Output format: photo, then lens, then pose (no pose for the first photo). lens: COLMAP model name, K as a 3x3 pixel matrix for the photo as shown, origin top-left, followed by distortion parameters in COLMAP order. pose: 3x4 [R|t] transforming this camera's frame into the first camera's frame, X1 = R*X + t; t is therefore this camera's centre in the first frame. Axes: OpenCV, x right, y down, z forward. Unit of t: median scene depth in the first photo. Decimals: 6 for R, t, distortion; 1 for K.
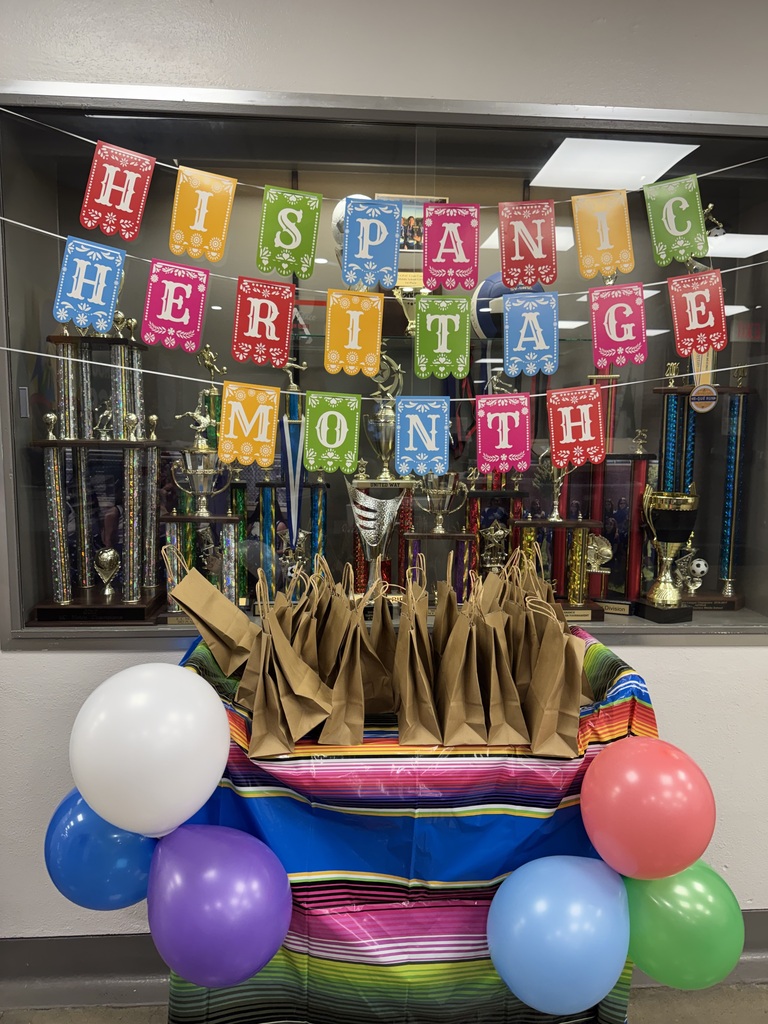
lens RADIAL K [[715.9, 0, 382.2], [0, 715.9, 521.3], [0, 0, 1]] dist [0.042505, -0.067537]
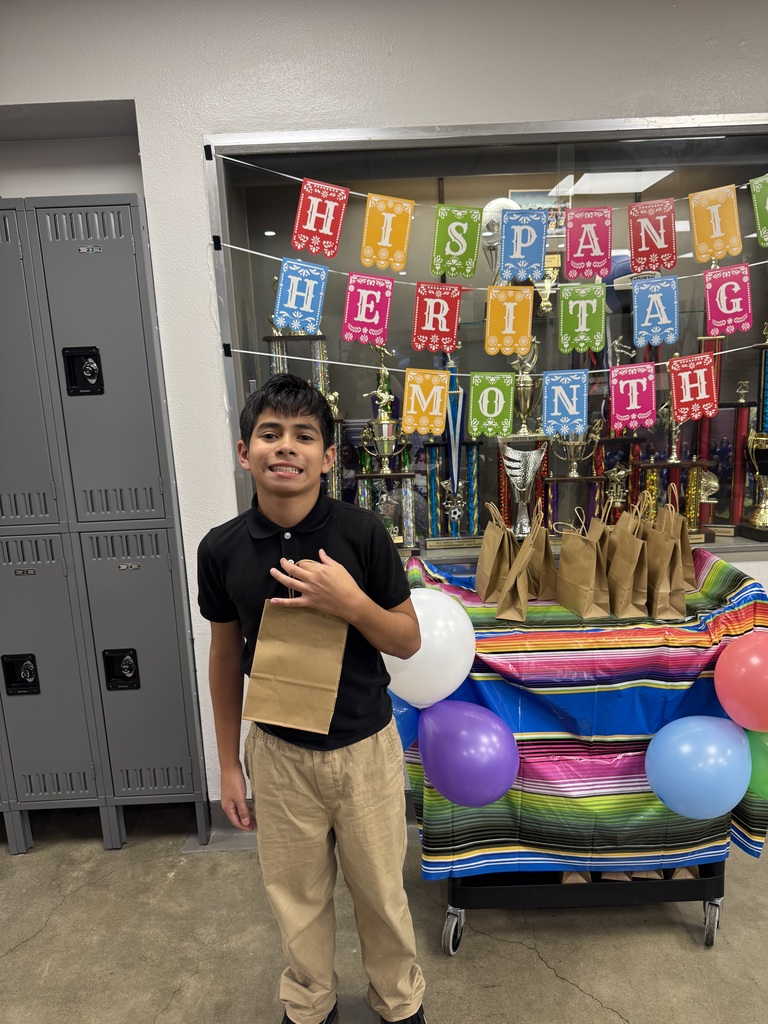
lens RADIAL K [[715.9, 0, 388.4], [0, 715.9, 512.0], [0, 0, 1]] dist [0.042505, -0.067537]
pose [[0.997233, -0.041719, -0.061528, -0.183394], [0.047318, 0.994583, 0.092546, -0.058189], [0.057334, -0.095202, 0.993806, -0.270058]]
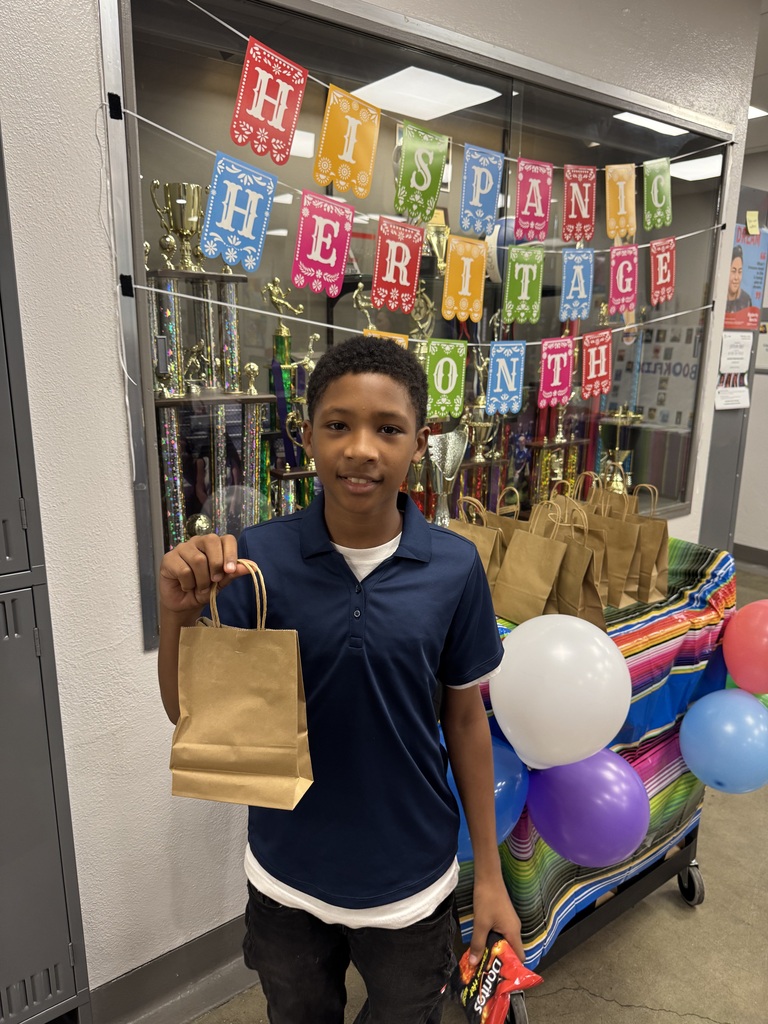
lens RADIAL K [[715.9, 0, 371.8], [0, 715.9, 502.5], [0, 0, 1]] dist [0.042505, -0.067537]
pose [[0.847507, -0.125410, 0.515756, -0.728028], [0.056260, 0.987438, 0.147655, -0.102442], [-0.527795, -0.096122, 0.843915, 0.155304]]
